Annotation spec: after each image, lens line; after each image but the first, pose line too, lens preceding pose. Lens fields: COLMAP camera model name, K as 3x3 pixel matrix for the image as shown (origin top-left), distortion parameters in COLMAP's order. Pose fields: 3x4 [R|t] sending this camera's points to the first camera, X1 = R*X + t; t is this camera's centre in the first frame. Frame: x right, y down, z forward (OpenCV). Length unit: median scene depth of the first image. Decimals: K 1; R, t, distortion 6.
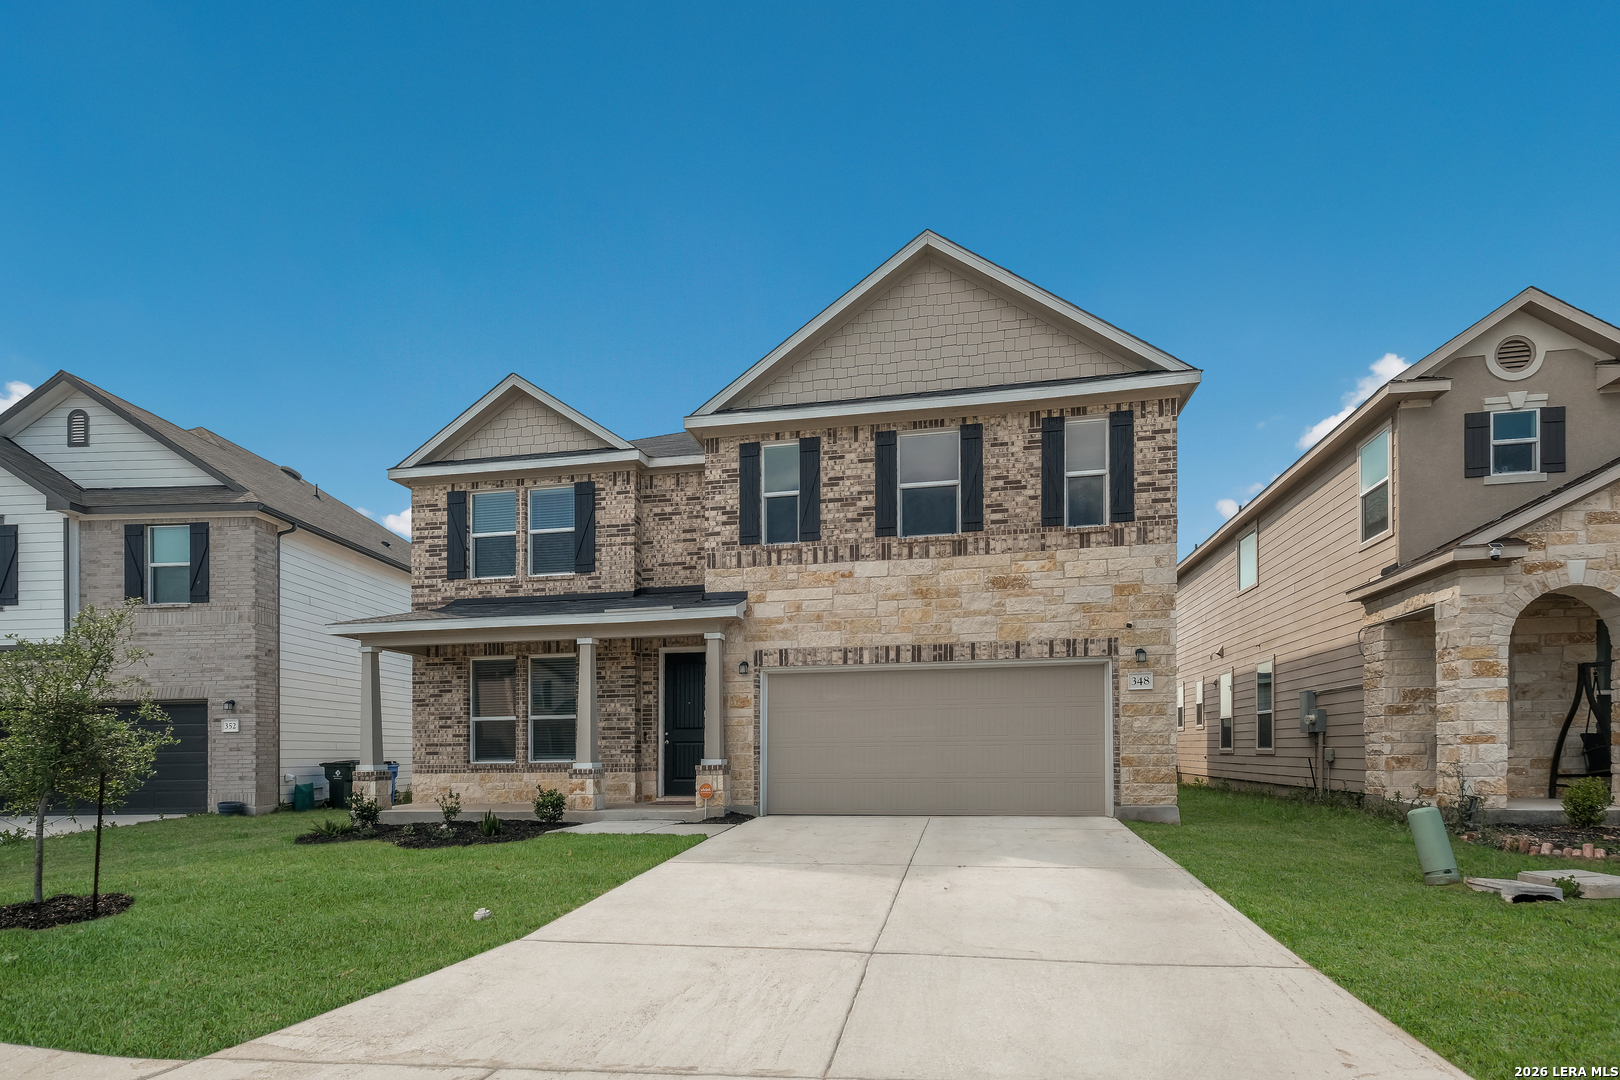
lens RADIAL K [[743.2, 0, 810.0], [0, 743.2, 527.4], [0, 0, 1]] dist [-0.001151, -0.001293]
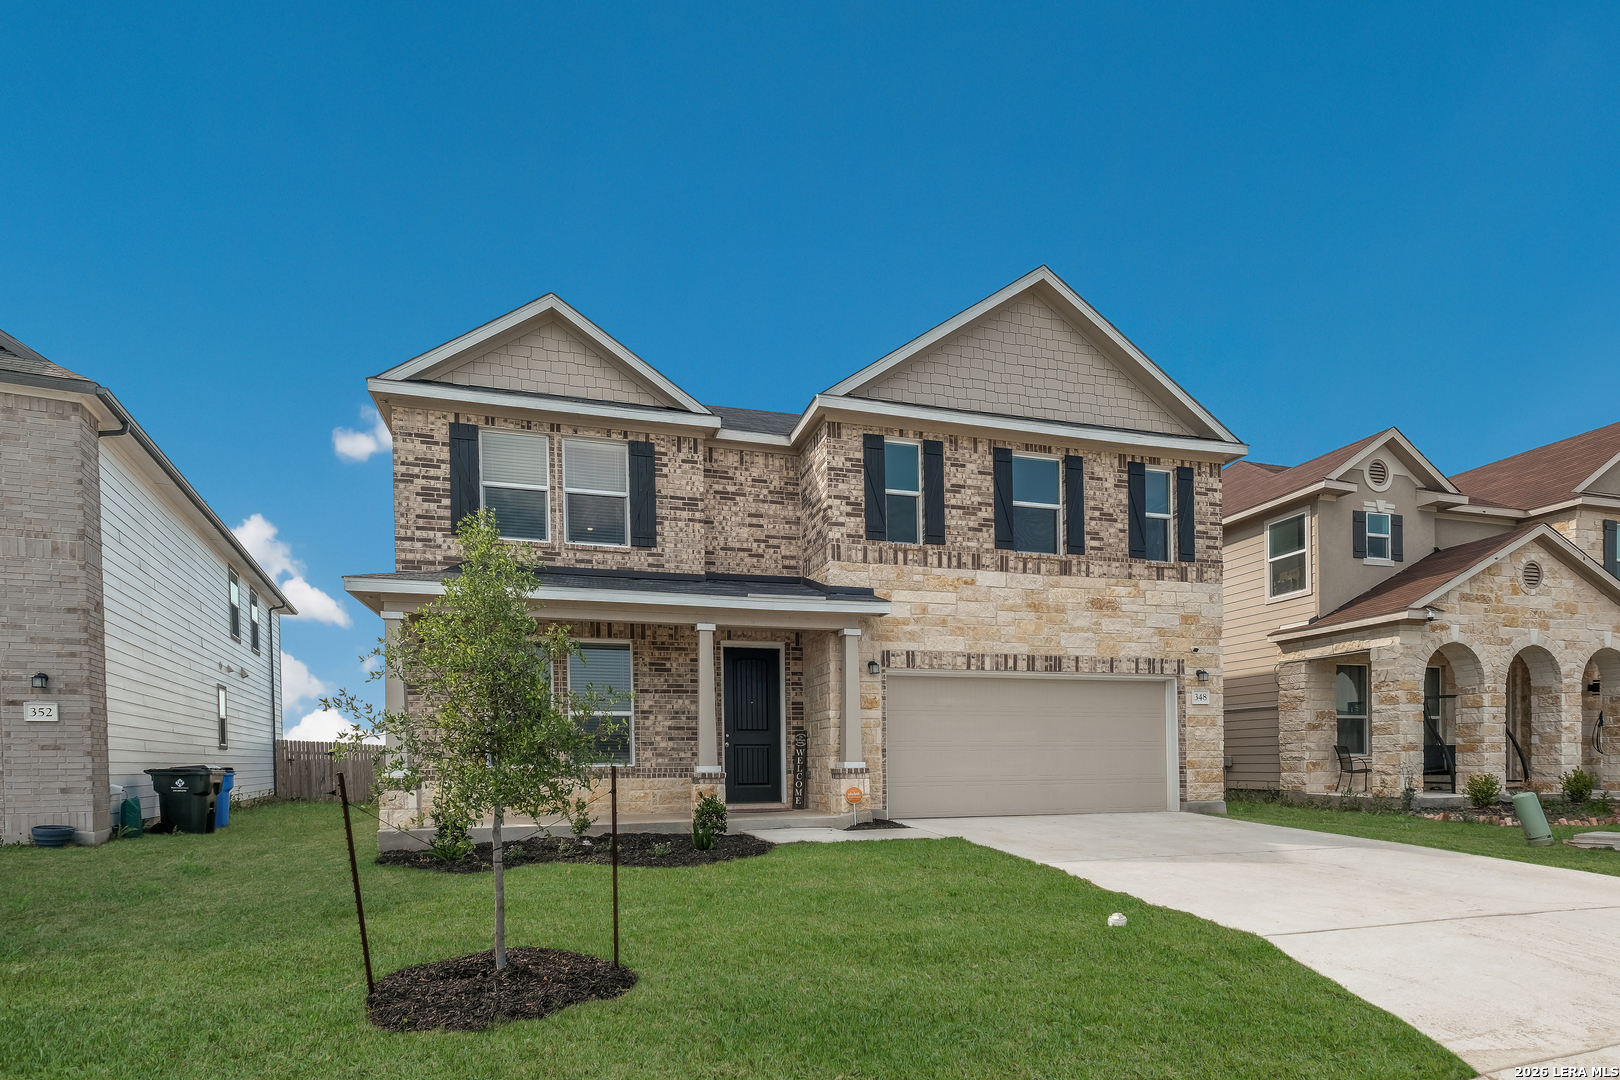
lens RADIAL K [[743.2, 0, 810.7], [0, 743.2, 554.3], [0, 0, 1]] dist [-0.001151, -0.001293]
pose [[0.905089, 0.116833, 0.408856, -0.547929], [-0.125001, 0.992133, -0.006792, 0.058089], [-0.406433, -0.044960, 0.912574, 0.158199]]
